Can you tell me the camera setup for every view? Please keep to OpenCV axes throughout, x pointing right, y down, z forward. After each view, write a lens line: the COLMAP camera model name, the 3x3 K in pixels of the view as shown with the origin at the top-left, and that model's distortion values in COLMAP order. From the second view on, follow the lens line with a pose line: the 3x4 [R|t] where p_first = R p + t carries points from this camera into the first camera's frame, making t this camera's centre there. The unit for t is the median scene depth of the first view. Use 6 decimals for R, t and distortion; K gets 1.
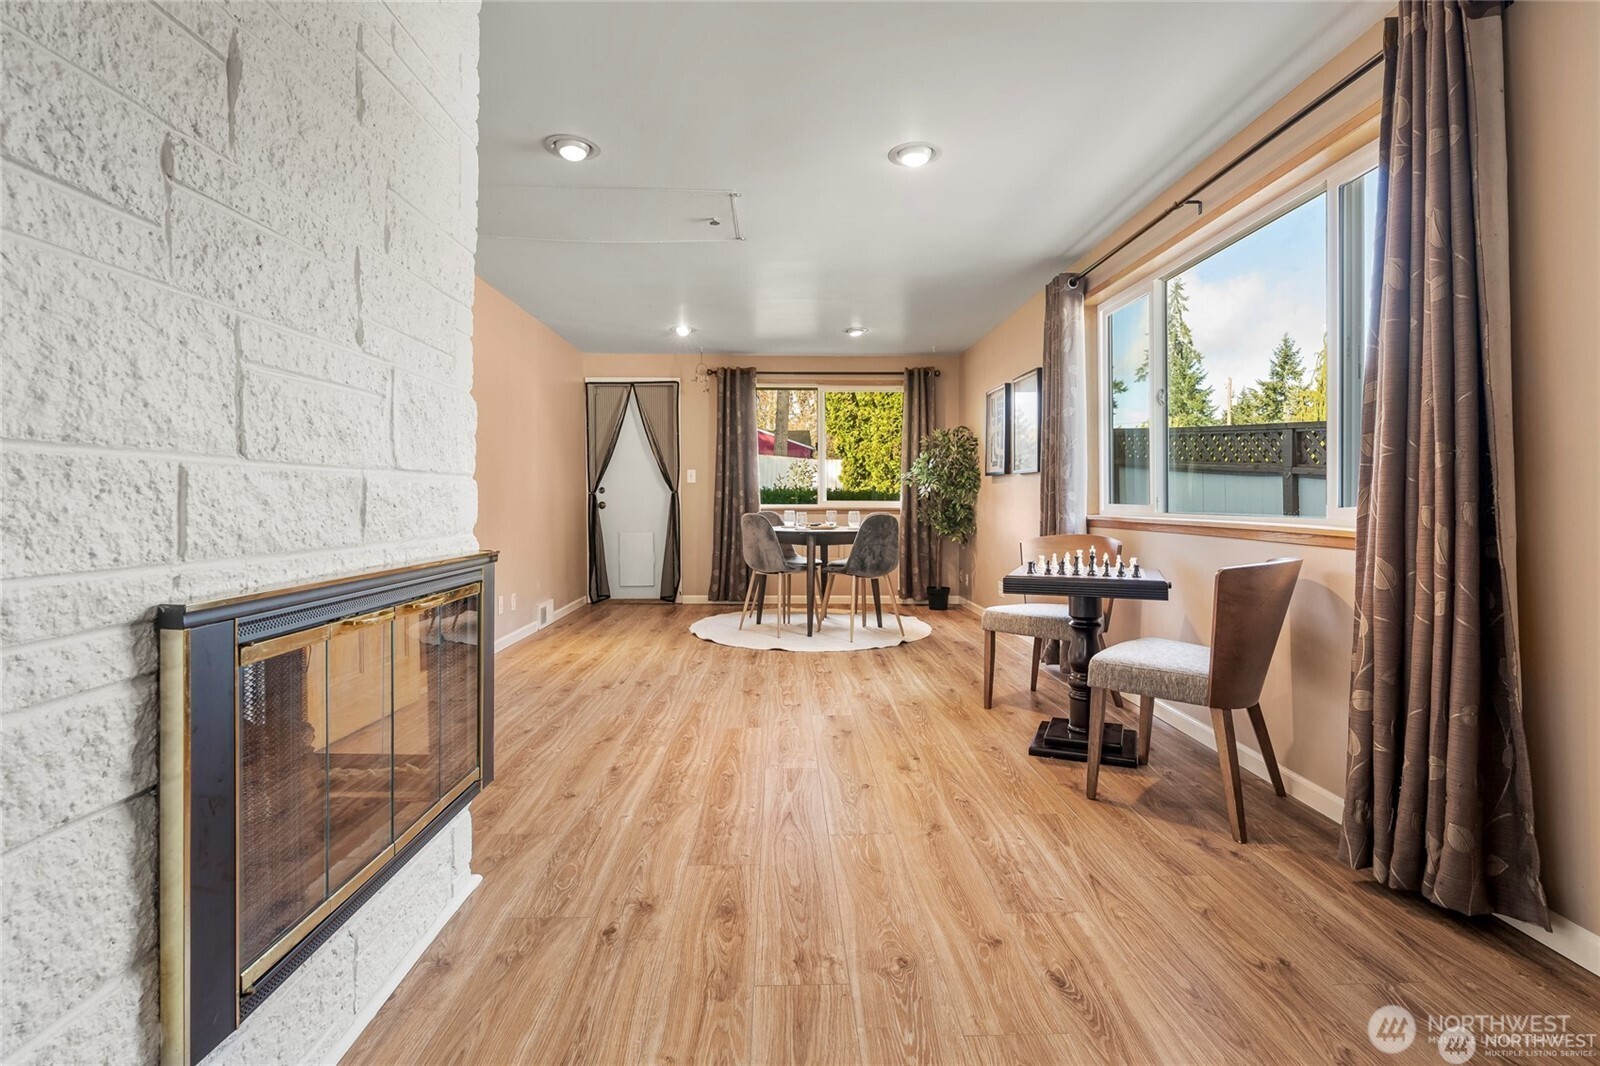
lens RADIAL K [[744.8, 0, 797.3], [0, 744.8, 520.0], [0, 0, 1]] dist [0.000082, -0.000049]
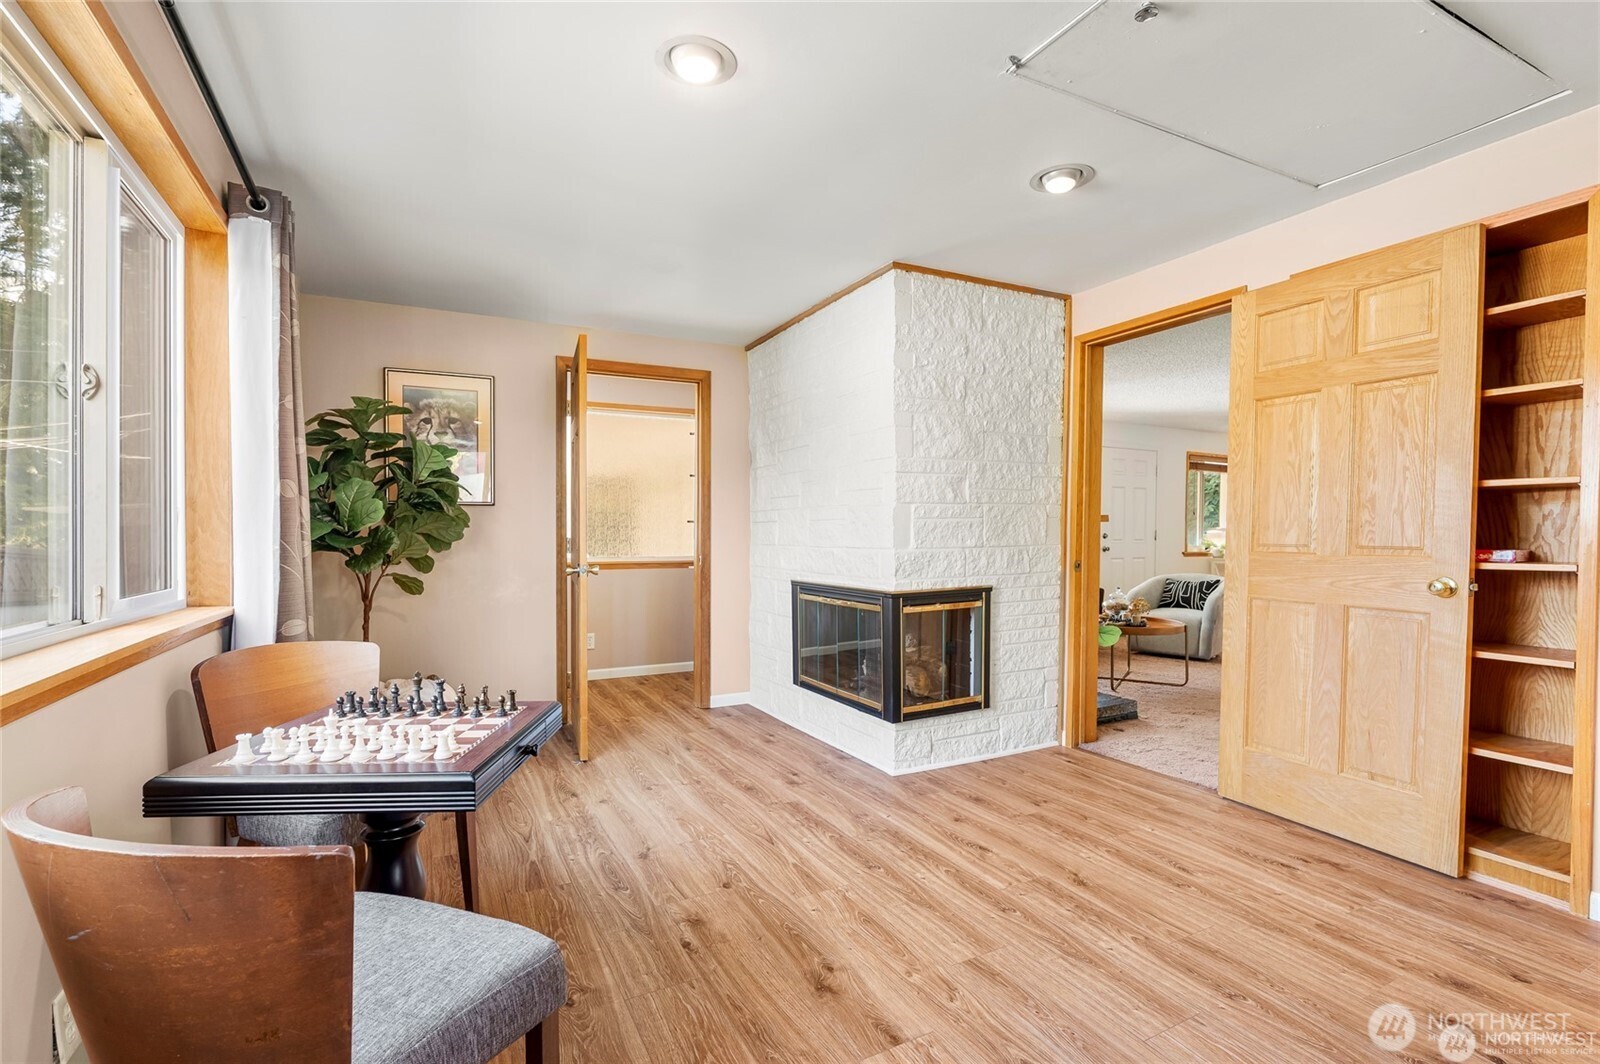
lens RADIAL K [[744.8, 0, 800.9], [0, 744.8, 534.2], [0, 0, 1]] dist [0.000082, -0.000049]
pose [[-0.896831, 0.002840, -0.442364, 0.304106], [-0.008854, 0.999664, 0.024368, -0.073390], [0.442285, 0.025770, -0.896504, 1.357562]]
